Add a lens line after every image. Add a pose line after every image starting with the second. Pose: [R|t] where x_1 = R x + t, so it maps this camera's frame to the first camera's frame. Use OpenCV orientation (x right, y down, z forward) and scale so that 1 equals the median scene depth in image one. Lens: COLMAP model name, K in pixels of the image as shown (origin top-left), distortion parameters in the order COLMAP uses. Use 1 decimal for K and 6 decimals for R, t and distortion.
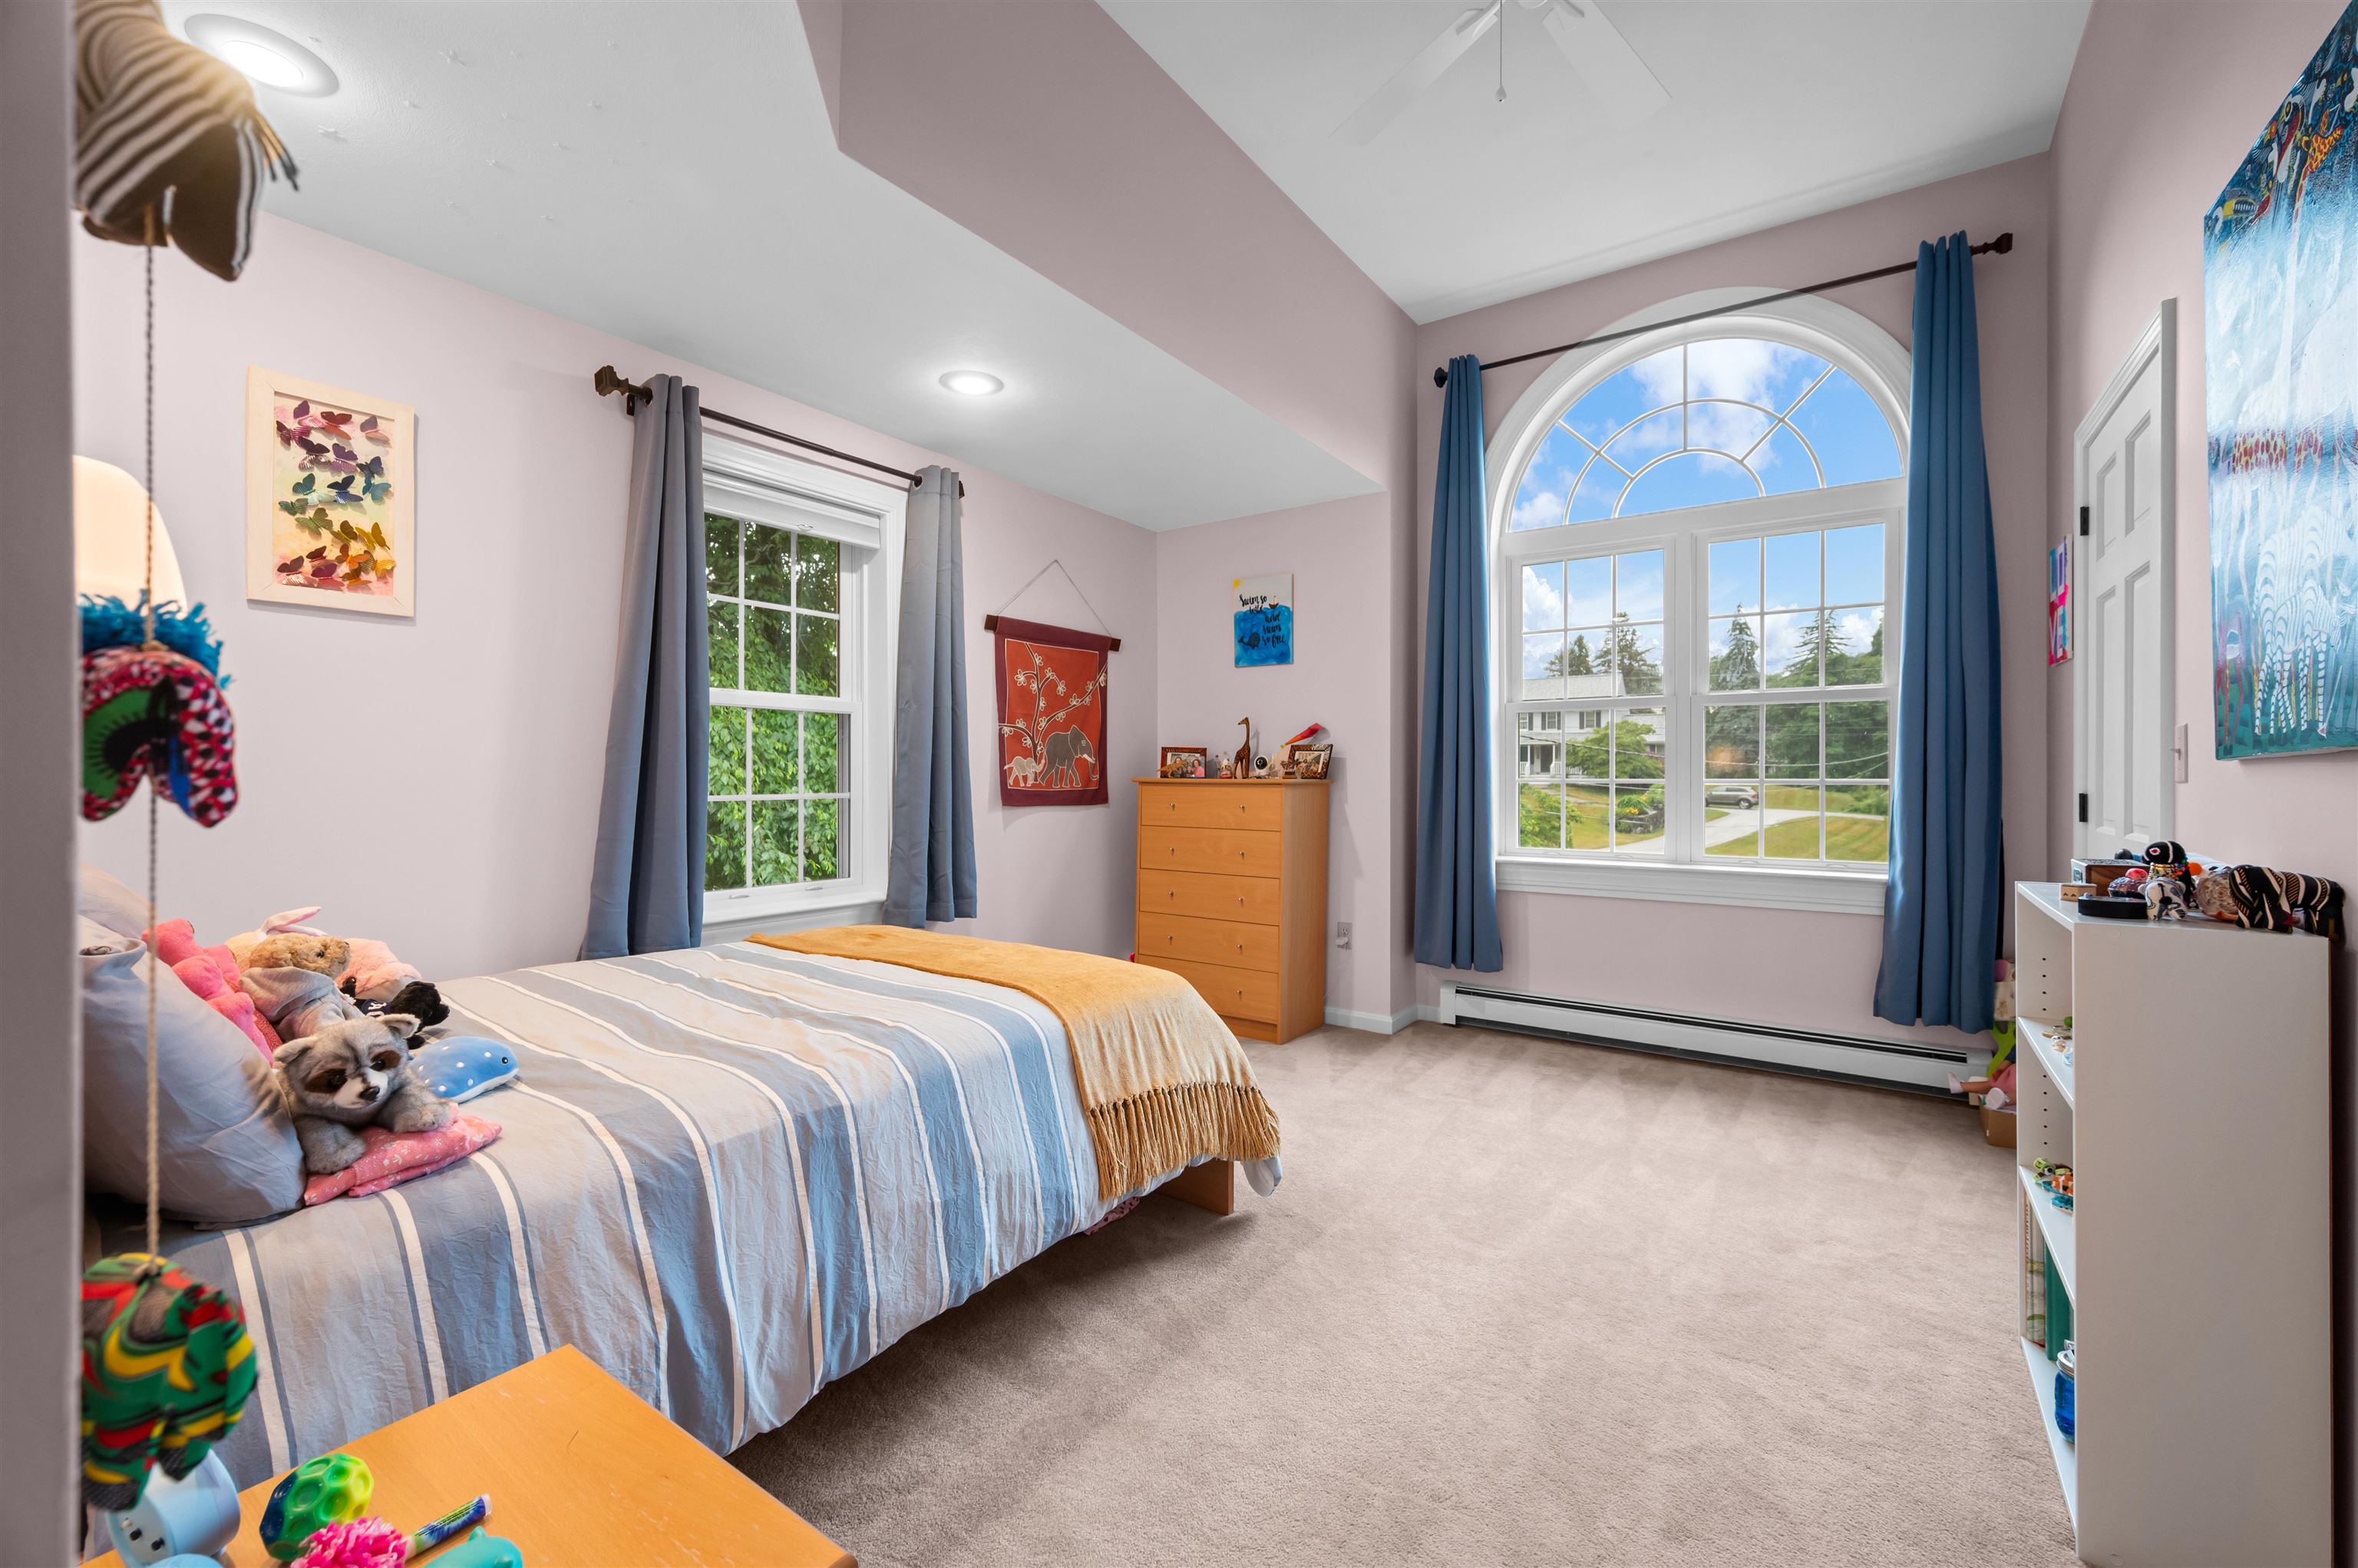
lens RADIAL K [[964.9, 0, 1178.3], [0, 964.9, 772.4], [0, 0, 1]] dist [-0.000314, -0.000273]
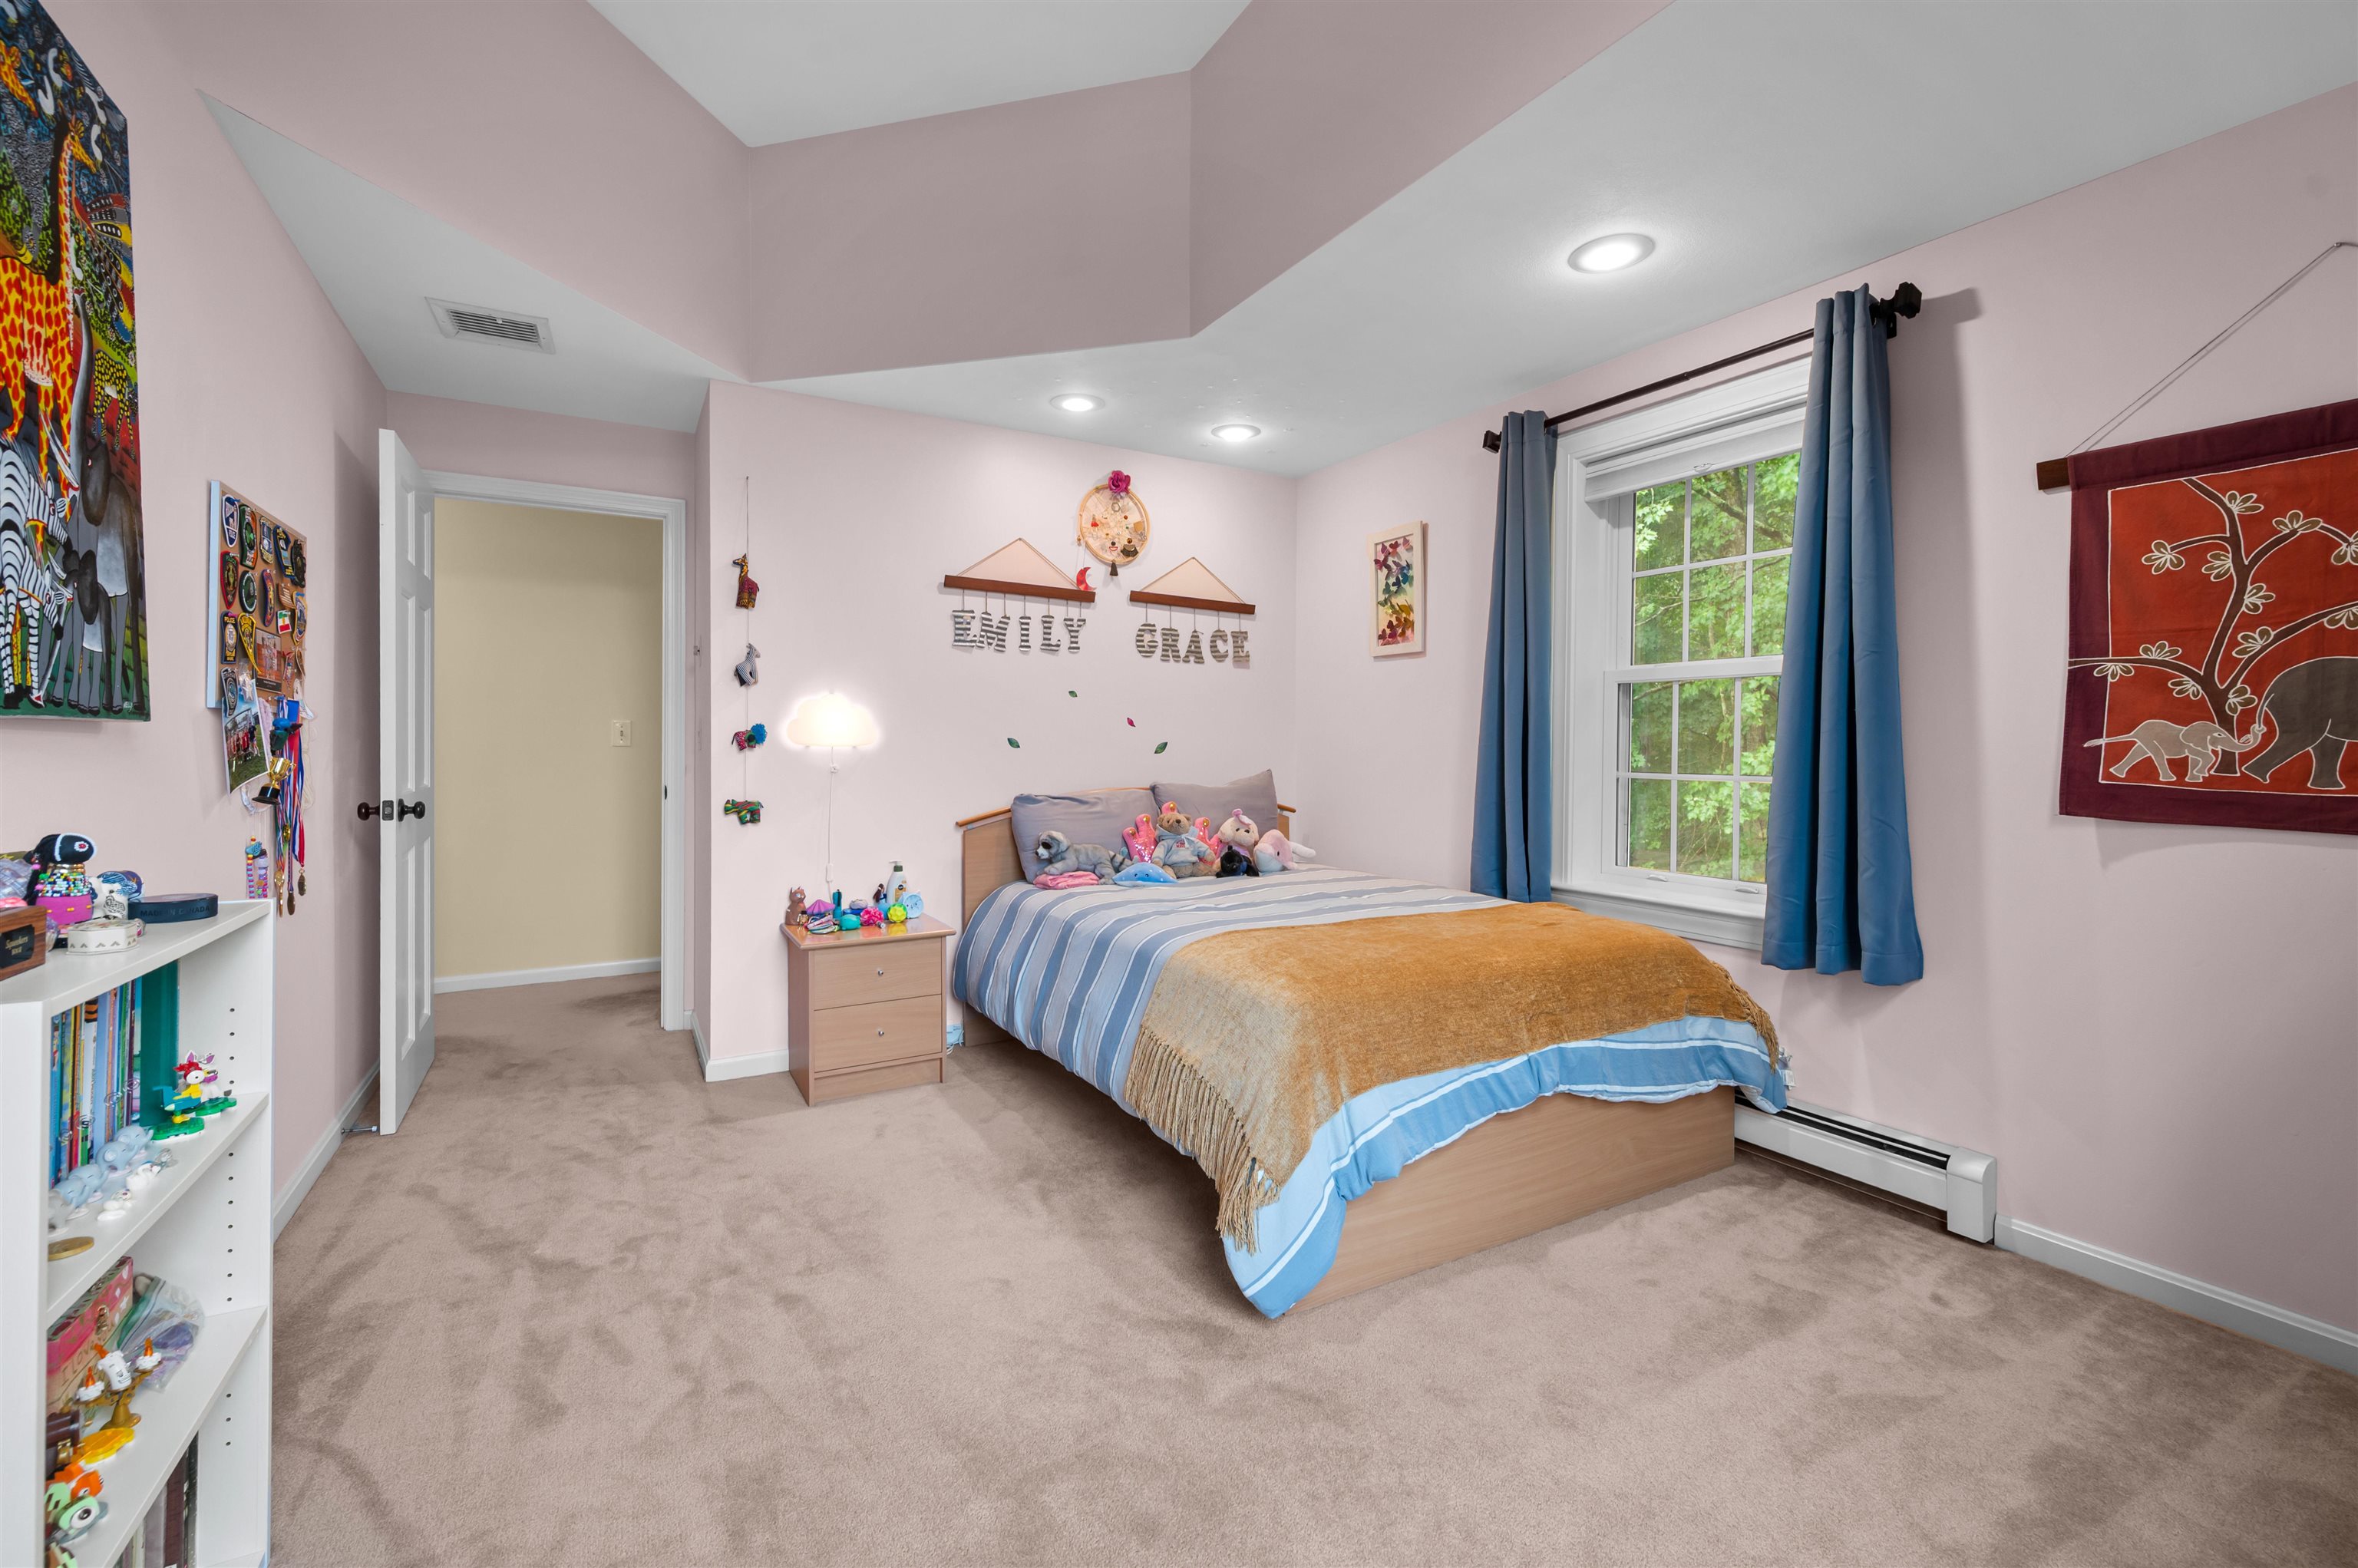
lens RADIAL K [[964.9, 0, 1168.7], [0, 964.9, 746.1], [0, 0, 1]] dist [-0.000314, -0.000273]
pose [[-0.429820, -0.002922, -0.902910, 0.685784], [-0.006034, 0.999982, -0.000363, -0.000211], [0.902894, 0.005292, -0.429830, 1.074016]]
